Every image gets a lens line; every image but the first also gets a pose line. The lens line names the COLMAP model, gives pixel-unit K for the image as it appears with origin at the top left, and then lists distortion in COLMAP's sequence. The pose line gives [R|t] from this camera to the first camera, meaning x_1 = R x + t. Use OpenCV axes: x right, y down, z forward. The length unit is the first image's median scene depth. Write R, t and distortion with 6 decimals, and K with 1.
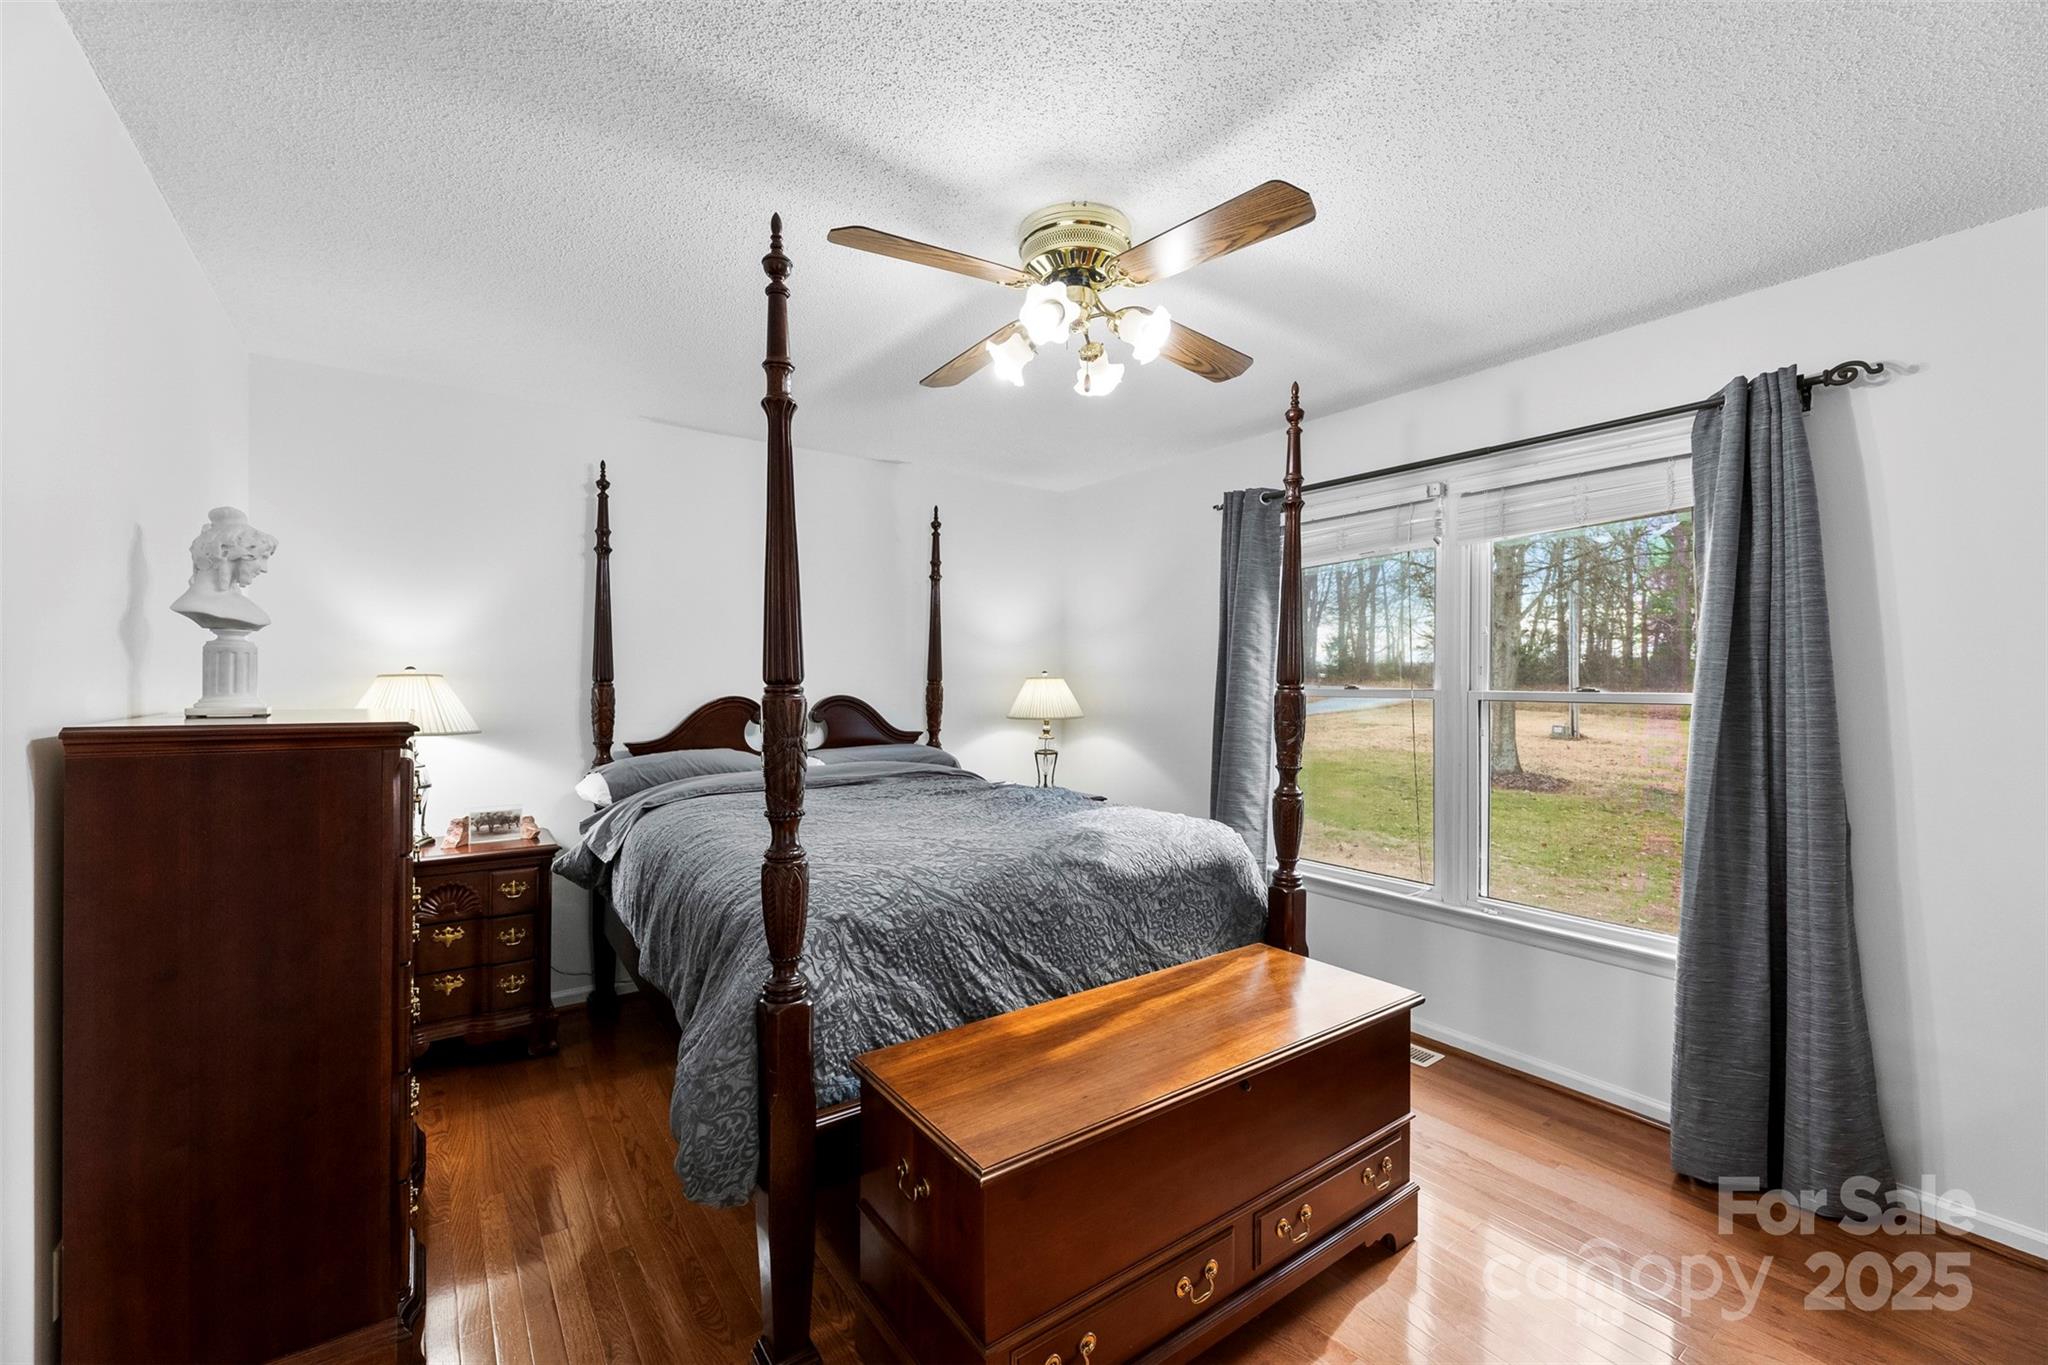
lens RADIAL K [[829.0, 0, 1028.3], [0, 829.0, 686.0], [0, 0, 1]] dist [-0.001274, 0.000281]
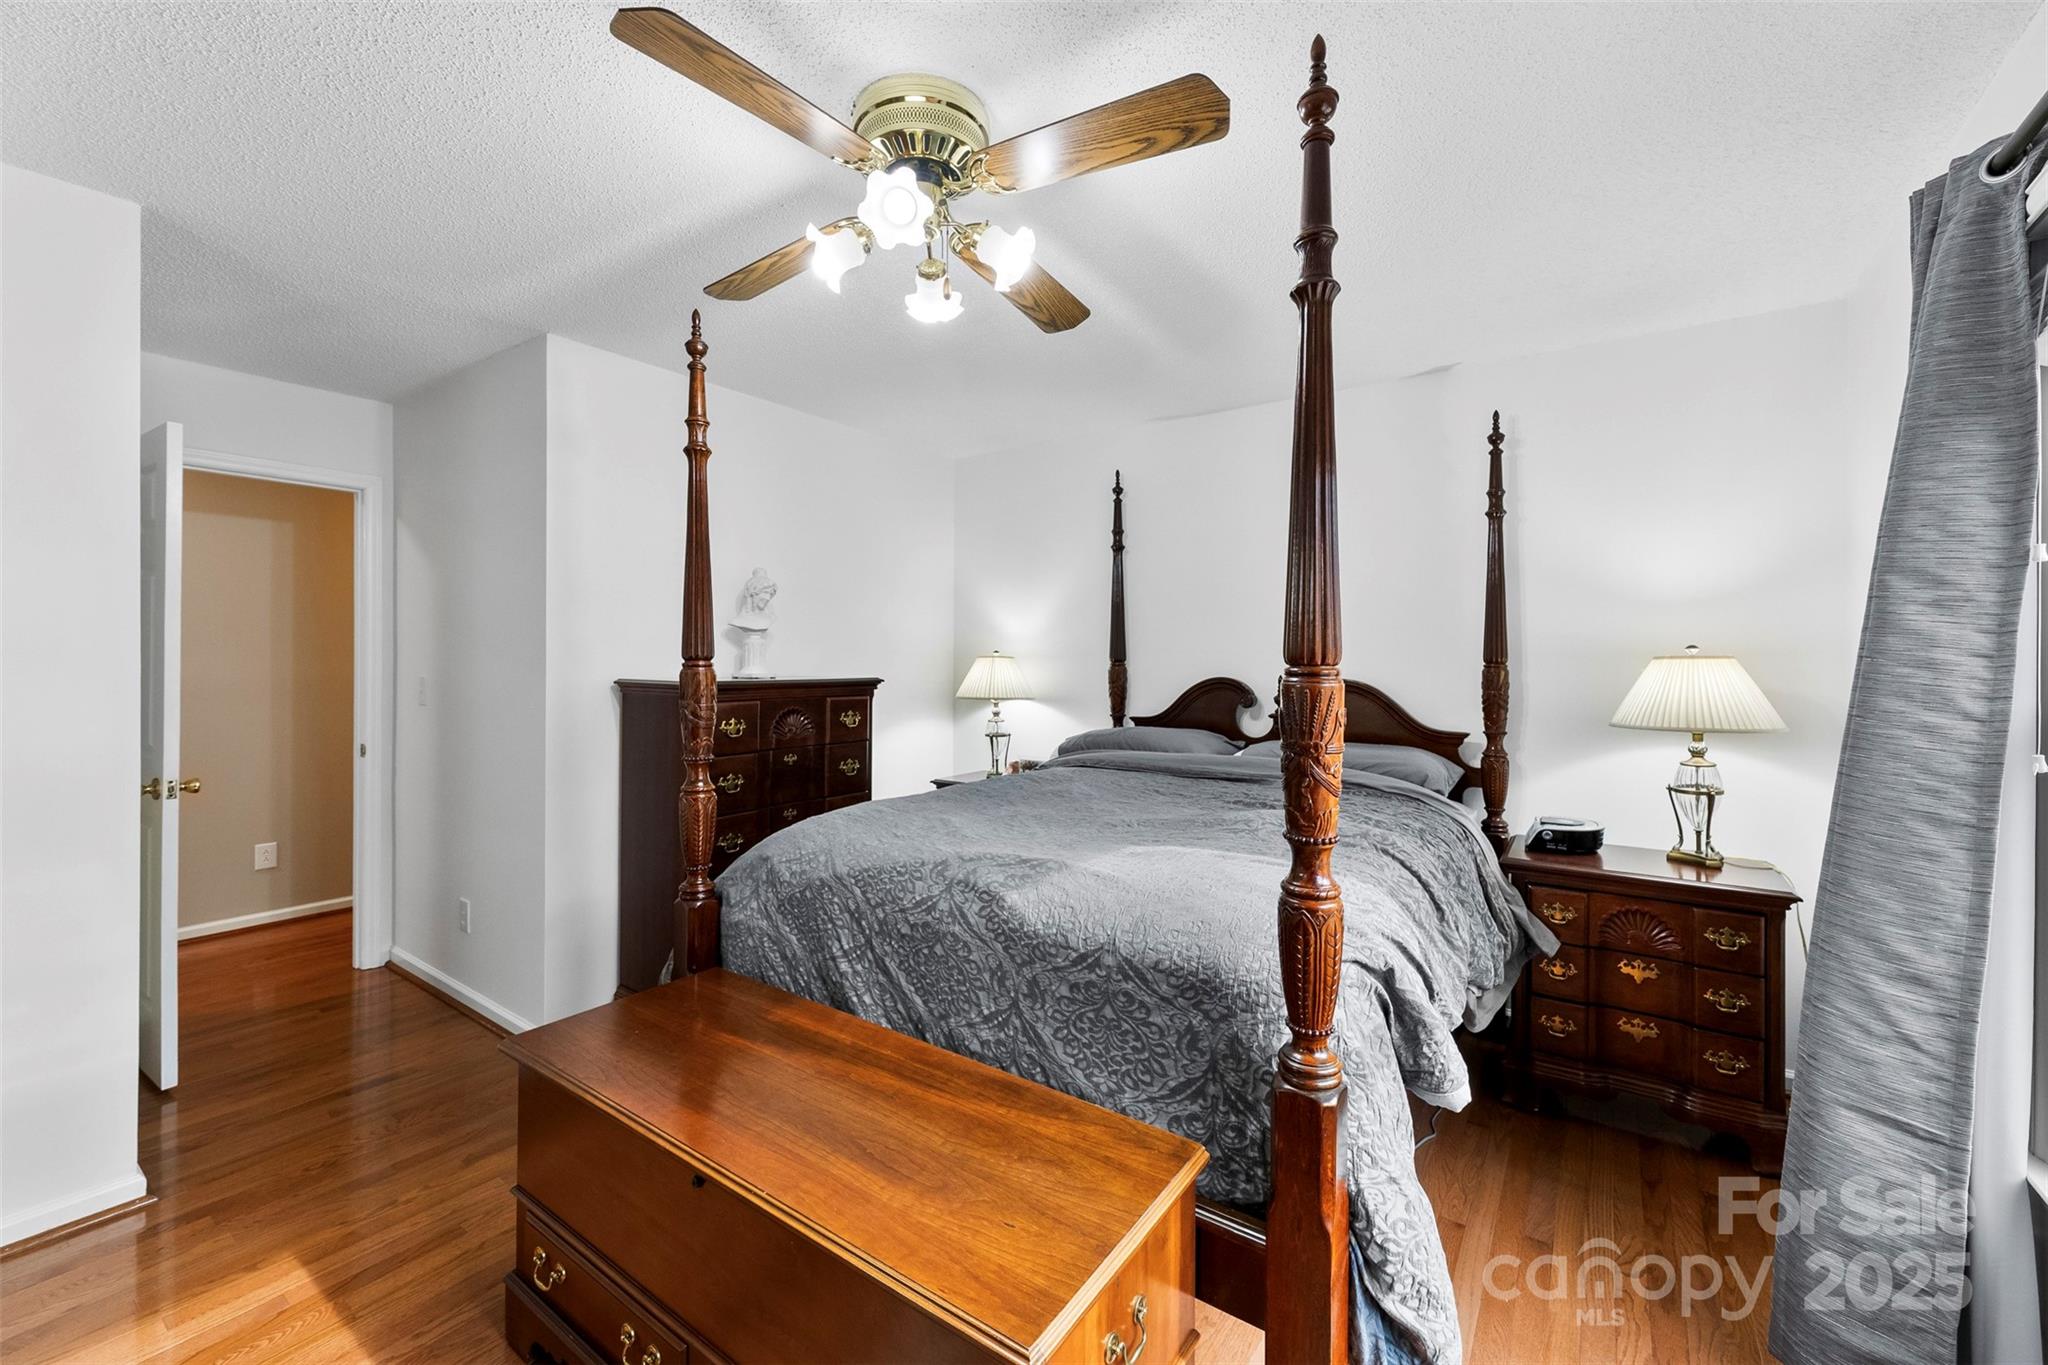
lens RADIAL K [[829.0, 0, 1029.2], [0, 829.0, 660.6], [0, 0, 1]] dist [-0.001274, 0.000281]
pose [[0.321306, 0.000310, -0.946975, 0.792884], [-0.010416, 0.999941, -0.003207, -0.001862], [0.946918, 0.010895, 0.321290, 0.756300]]
